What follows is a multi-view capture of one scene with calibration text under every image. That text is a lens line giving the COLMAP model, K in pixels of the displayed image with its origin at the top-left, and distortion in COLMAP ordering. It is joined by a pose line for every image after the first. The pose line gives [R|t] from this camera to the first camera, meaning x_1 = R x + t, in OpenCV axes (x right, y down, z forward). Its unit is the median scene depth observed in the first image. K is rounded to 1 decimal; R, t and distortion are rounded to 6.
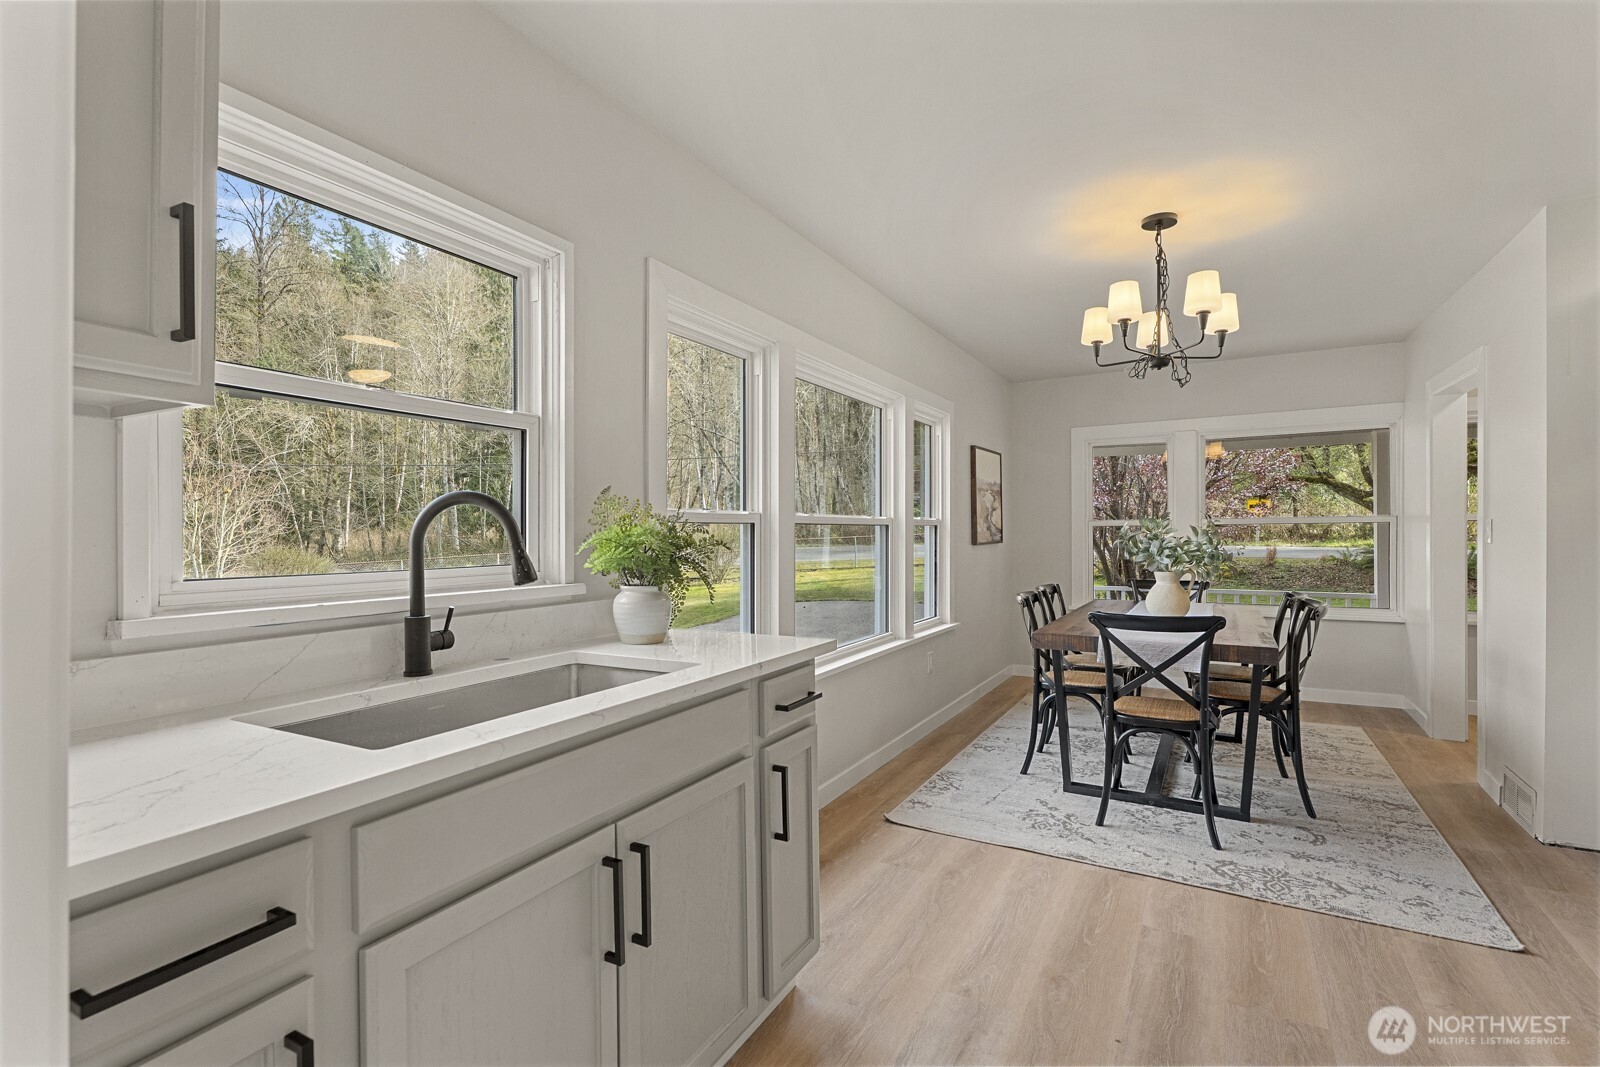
lens RADIAL K [[741.4, 0, 797.3], [0, 741.4, 535.9], [0, 0, 1]] dist [0.001926, -0.000993]
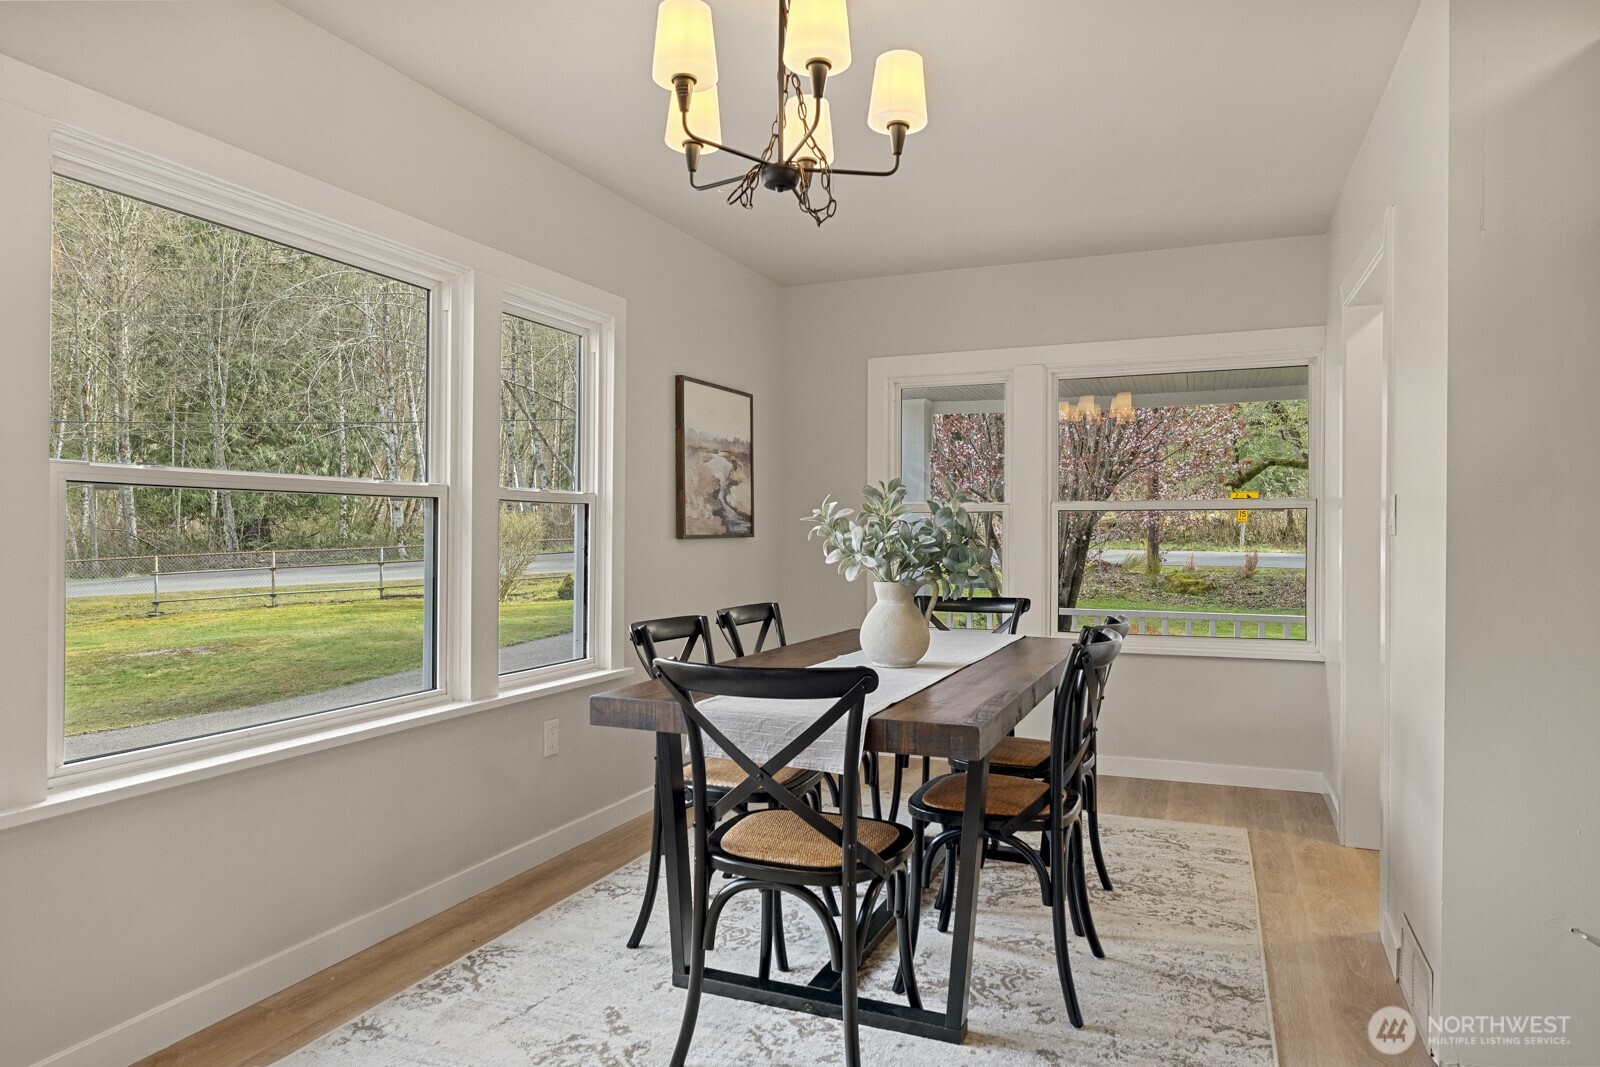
lens RADIAL K [[1008.1, 0, 801.5], [0, 1008.1, 531.8], [0, 0, 1]] dist [0.001052, -0.001431]
pose [[0.991581, 0.008694, 0.129198, 0.341217], [-0.008110, 0.999954, -0.005042, 0.014851], [-0.129236, 0.003951, 0.991606, 0.245578]]
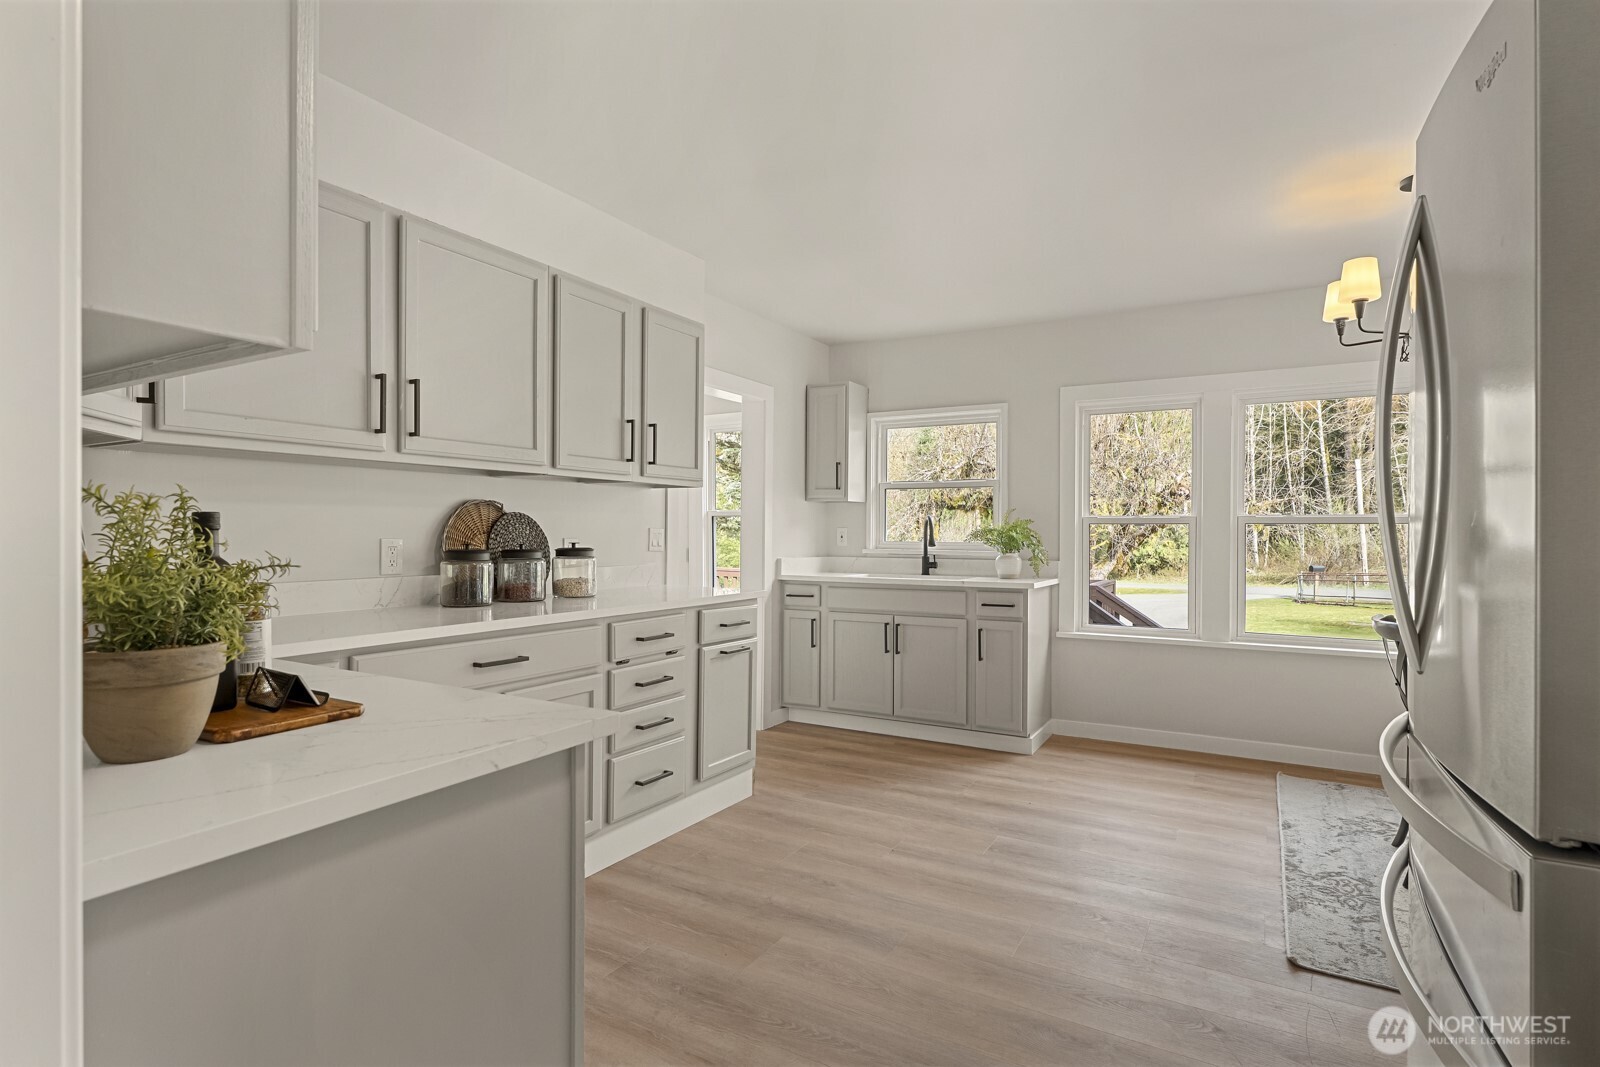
lens RADIAL K [[805.1, 0, 799.8], [0, 805.1, 534.2], [0, 0, 1]] dist [0.001369, 0.000130]
pose [[-0.003091, 0.011685, -0.999927, 1.216796], [-0.010573, 0.999875, 0.011717, -0.006833], [0.999939, 0.010608, -0.002967, 0.208342]]
